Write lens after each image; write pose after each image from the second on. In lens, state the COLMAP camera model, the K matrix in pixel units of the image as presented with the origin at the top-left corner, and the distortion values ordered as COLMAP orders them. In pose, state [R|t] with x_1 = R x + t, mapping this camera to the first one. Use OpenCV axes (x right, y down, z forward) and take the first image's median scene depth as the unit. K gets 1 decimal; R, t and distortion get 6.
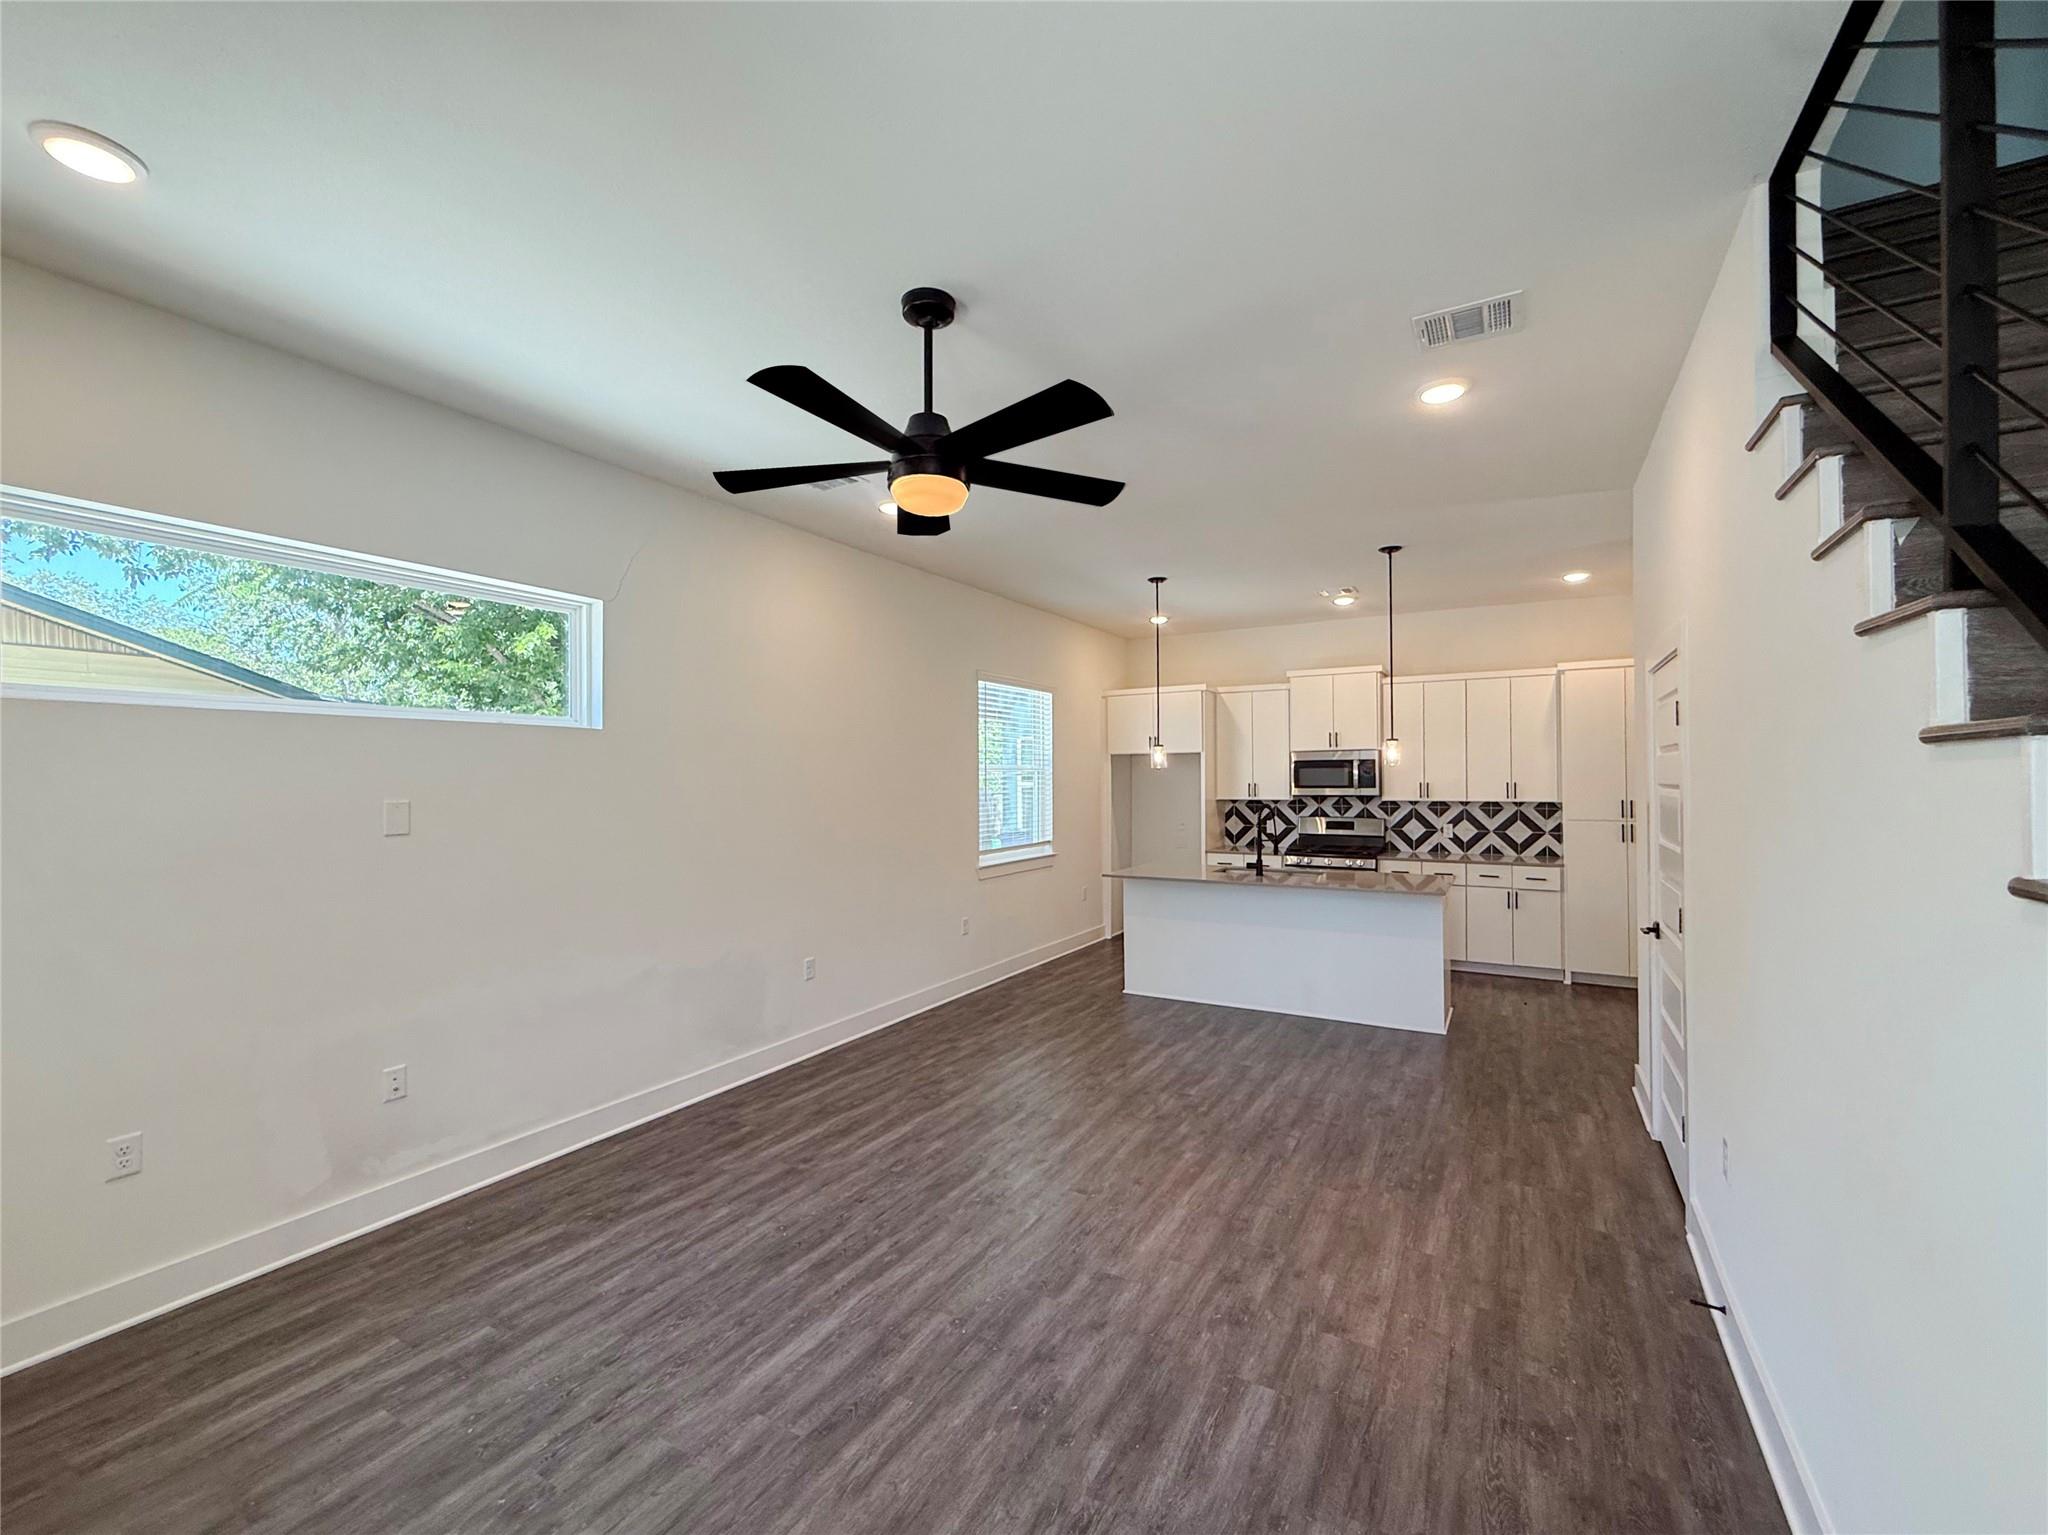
lens RADIAL K [[866.4, 0, 1024.0], [0, 866.4, 767.5], [0, 0, 1]] dist [-0.000150, -0.000031]
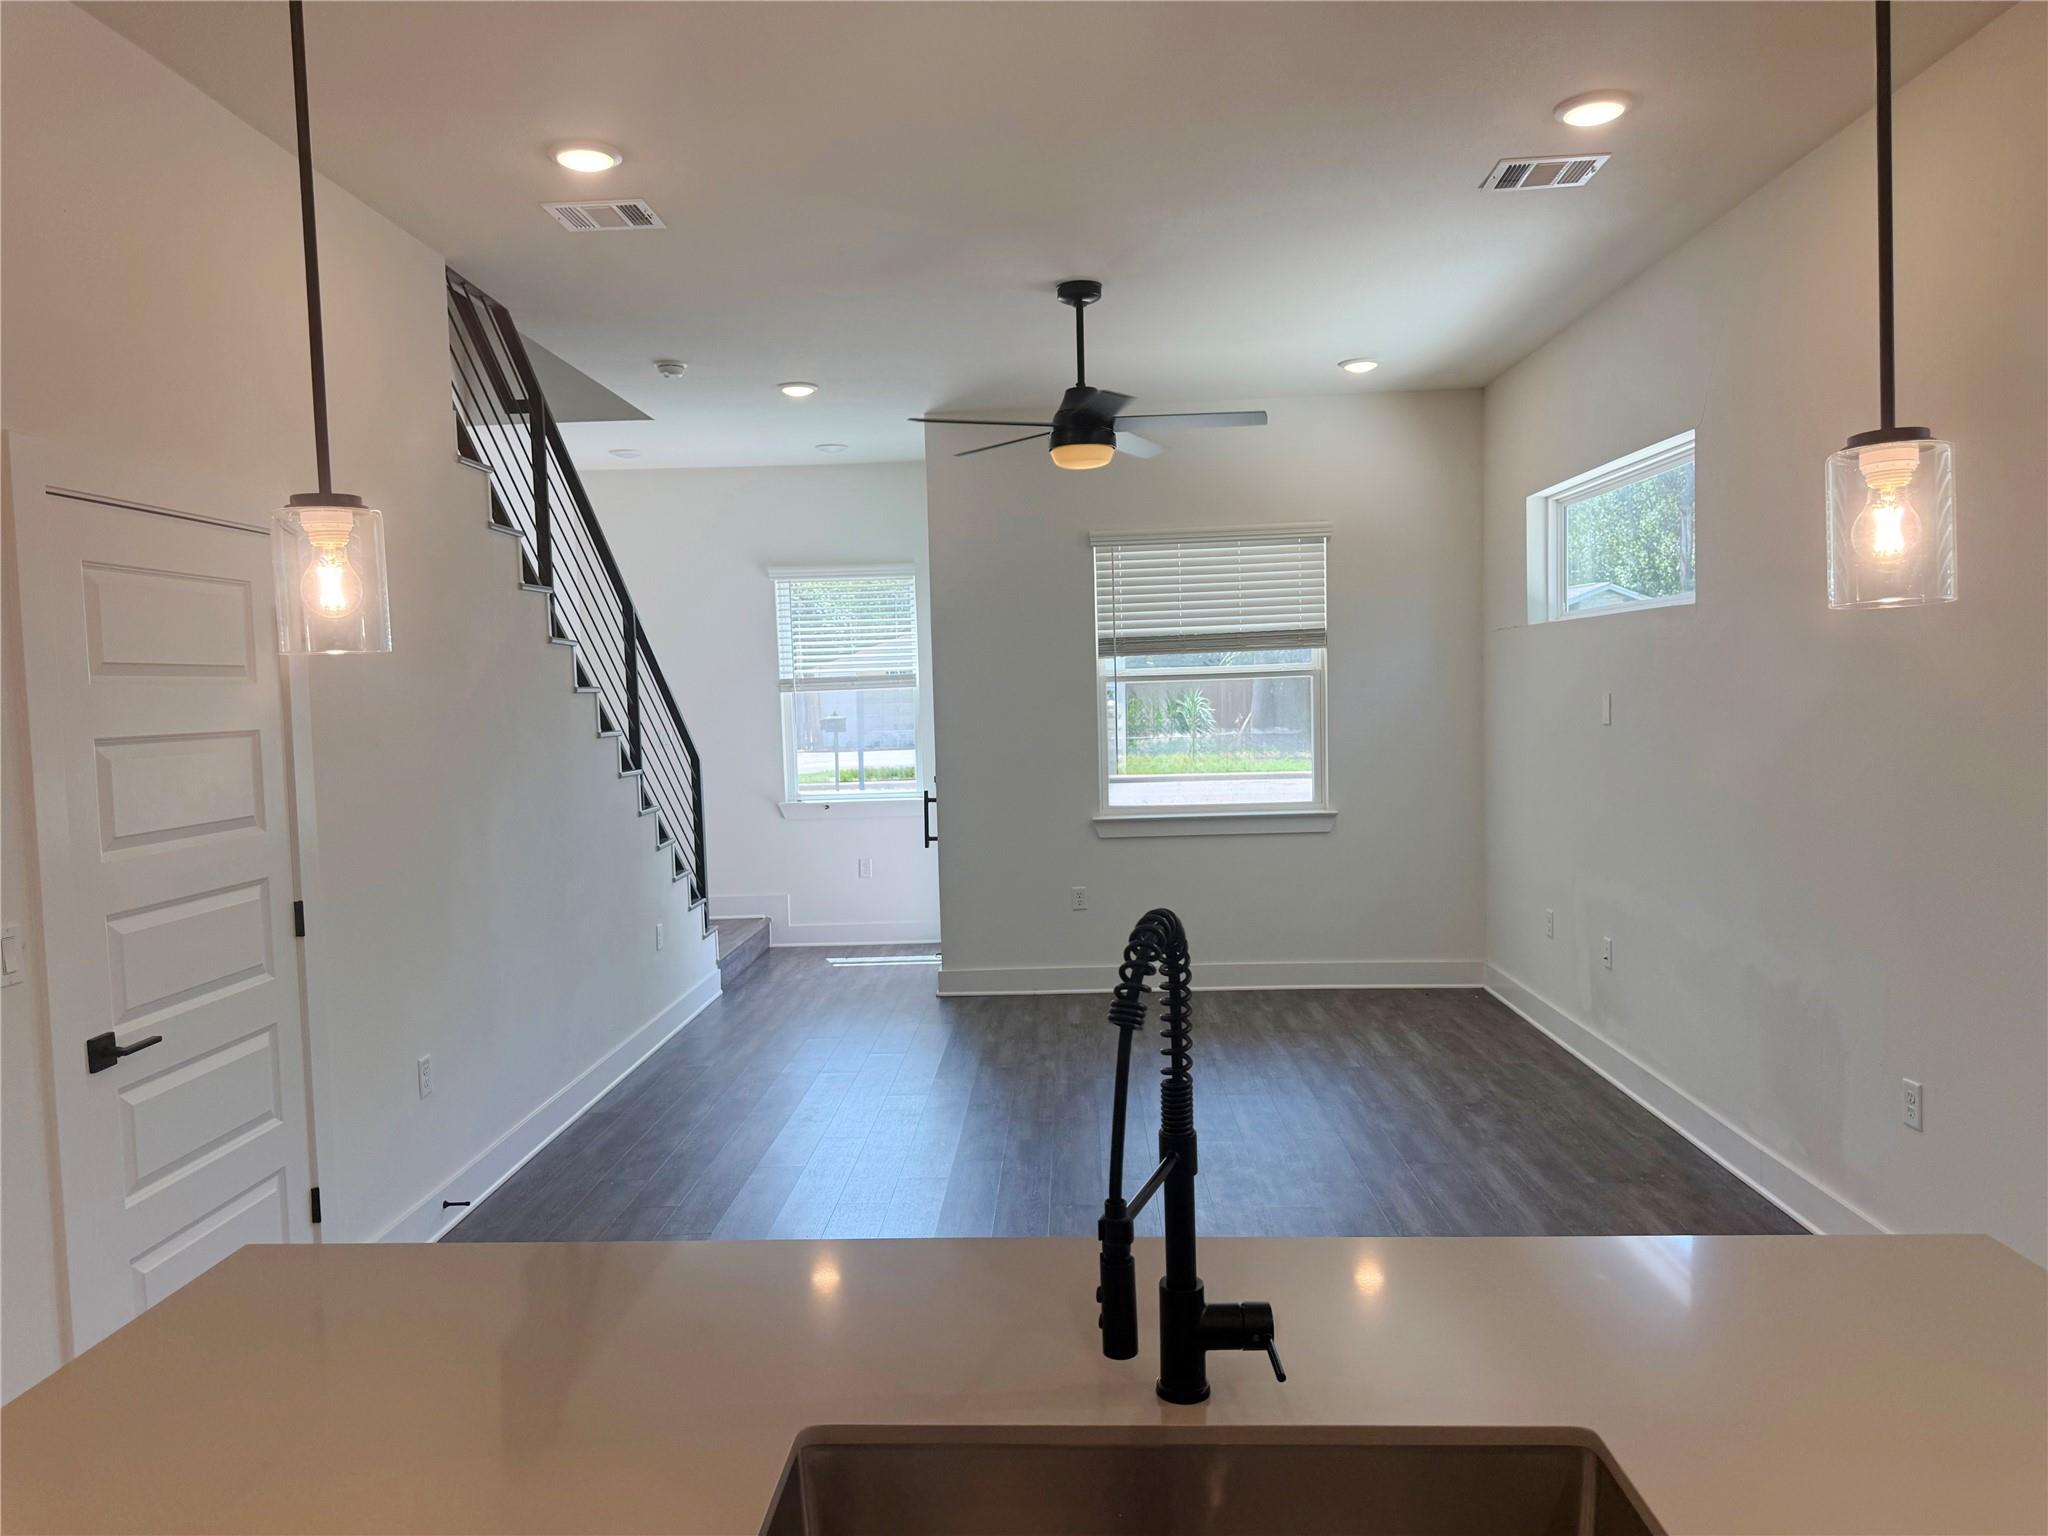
lens RADIAL K [[1440.0, 0, 1036.7], [0, 1440.0, 775.7], [0, 0, 1]] dist [0.063186, -0.000955]
pose [[-0.882857, 0.056835, -0.466191, 0.326126], [0.039149, 0.998102, 0.047542, 0.009719], [0.468008, 0.023722, -0.883406, 0.983980]]
